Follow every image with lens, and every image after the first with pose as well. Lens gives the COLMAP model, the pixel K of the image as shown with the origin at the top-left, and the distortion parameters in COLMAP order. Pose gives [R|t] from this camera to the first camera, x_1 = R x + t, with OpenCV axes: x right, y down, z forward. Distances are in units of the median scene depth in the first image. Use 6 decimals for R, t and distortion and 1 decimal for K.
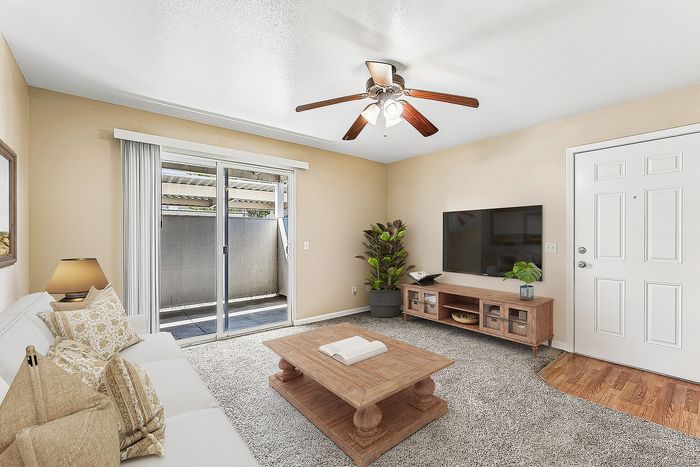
lens RADIAL K [[302.7, 0, 355.6], [0, 302.7, 236.7], [0, 0, 1]] dist [0.001476, -0.001048]
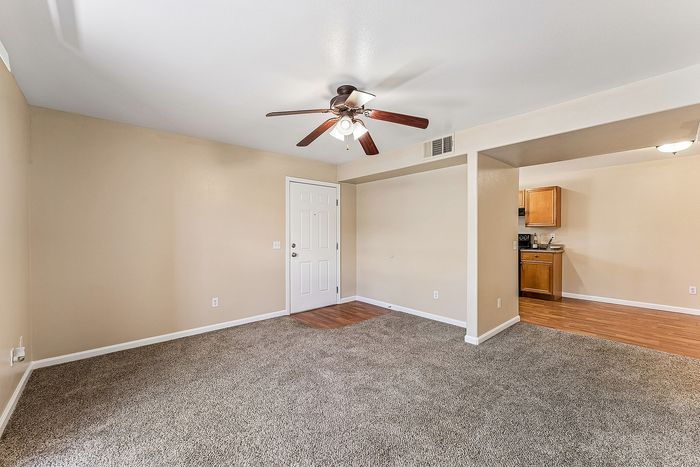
lens RADIAL K [[290.8, 0, 351.3], [0, 290.8, 228.3], [0, 0, 1]] dist [0.000902, -0.000093]
pose [[-0.019068, 0.008404, 0.999783, -0.662281], [0.010036, 0.999916, -0.008214, -0.025316], [-0.999768, 0.009877, -0.019150, 0.655122]]
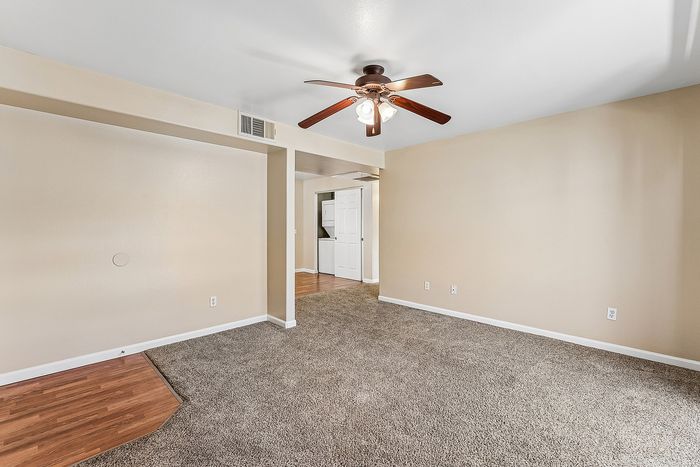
lens RADIAL K [[302.7, 0, 353.9], [0, 302.7, 233.4], [0, 0, 1]] dist [0.001476, -0.001048]
pose [[-0.996173, 0.000923, -0.087403, 0.168562], [-0.001145, 0.999721, 0.023609, -0.008247], [0.087400, 0.023619, -0.995893, 1.325574]]
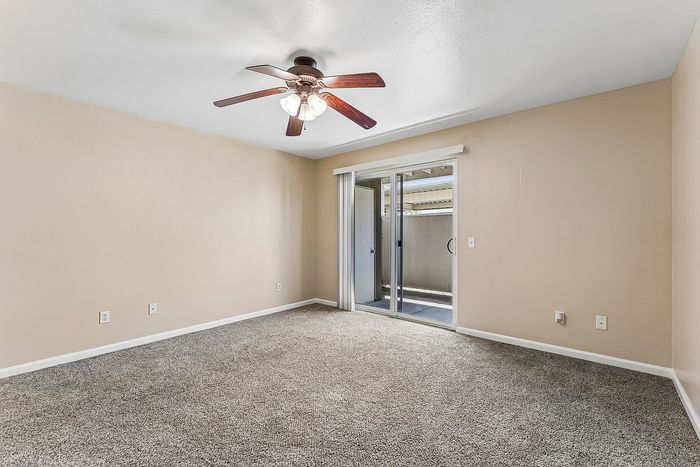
lens RADIAL K [[302.7, 0, 355.8], [0, 302.7, 237.1], [0, 0, 1]] dist [0.001476, -0.001048]
pose [[0.179118, 0.008422, -0.983792, 0.720722], [-0.000874, 0.999964, 0.008402, 0.009733], [0.983827, -0.000645, 0.179119, 0.640789]]
